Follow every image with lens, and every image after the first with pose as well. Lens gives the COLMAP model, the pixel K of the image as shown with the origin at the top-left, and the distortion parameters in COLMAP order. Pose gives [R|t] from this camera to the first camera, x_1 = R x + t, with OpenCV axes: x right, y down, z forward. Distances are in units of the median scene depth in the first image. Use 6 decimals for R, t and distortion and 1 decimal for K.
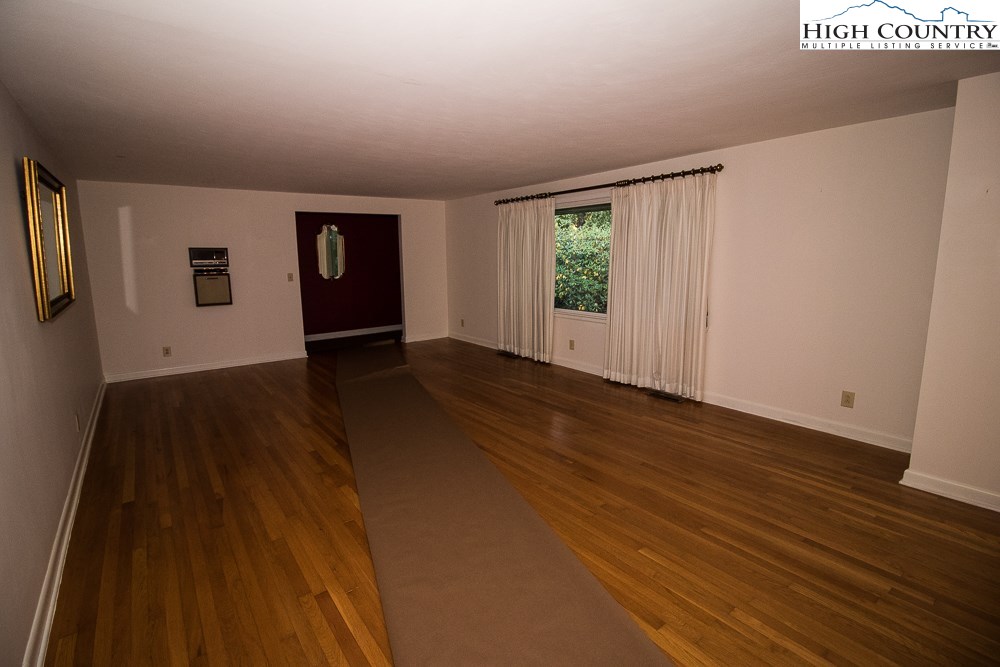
lens RADIAL K [[467.0, 0, 487.6], [0, 467.0, 327.6], [0, 0, 1]] dist [0.003791, -0.014605]
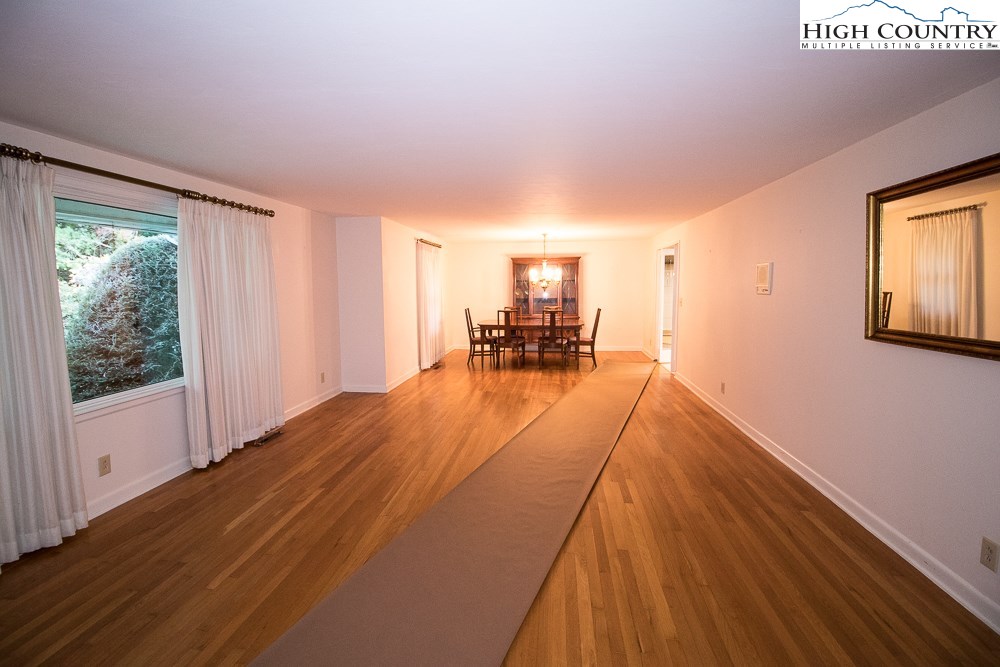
lens RADIAL K [[467.0, 0, 487.6], [0, 467.0, 327.6], [0, 0, 1]] dist [0.003791, -0.014605]
pose [[-0.706855, -0.048895, 0.705666, -0.461511], [0.125194, 0.973211, 0.192838, -0.153528], [-0.696191, 0.224654, -0.681798, 0.995282]]
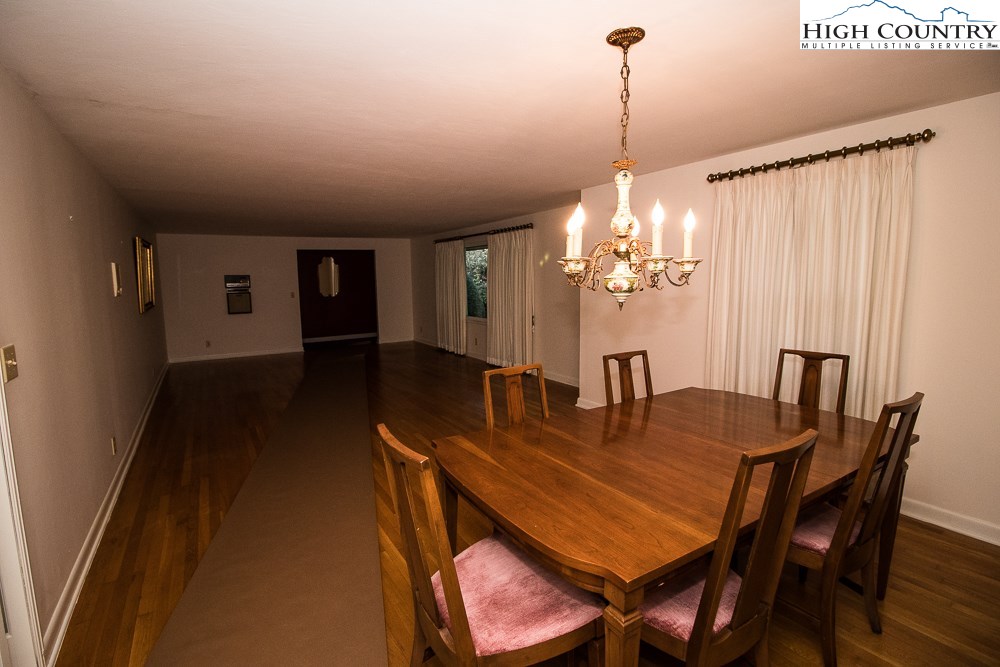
lens RADIAL K [[467.0, 0, 487.6], [0, 467.0, 327.6], [0, 0, 1]] dist [0.003791, -0.014605]
pose [[0.995709, 0.004708, -0.092423, 0.343062], [-0.008805, 0.998994, -0.043971, 0.055816], [0.092123, 0.044597, 0.994748, -0.410363]]
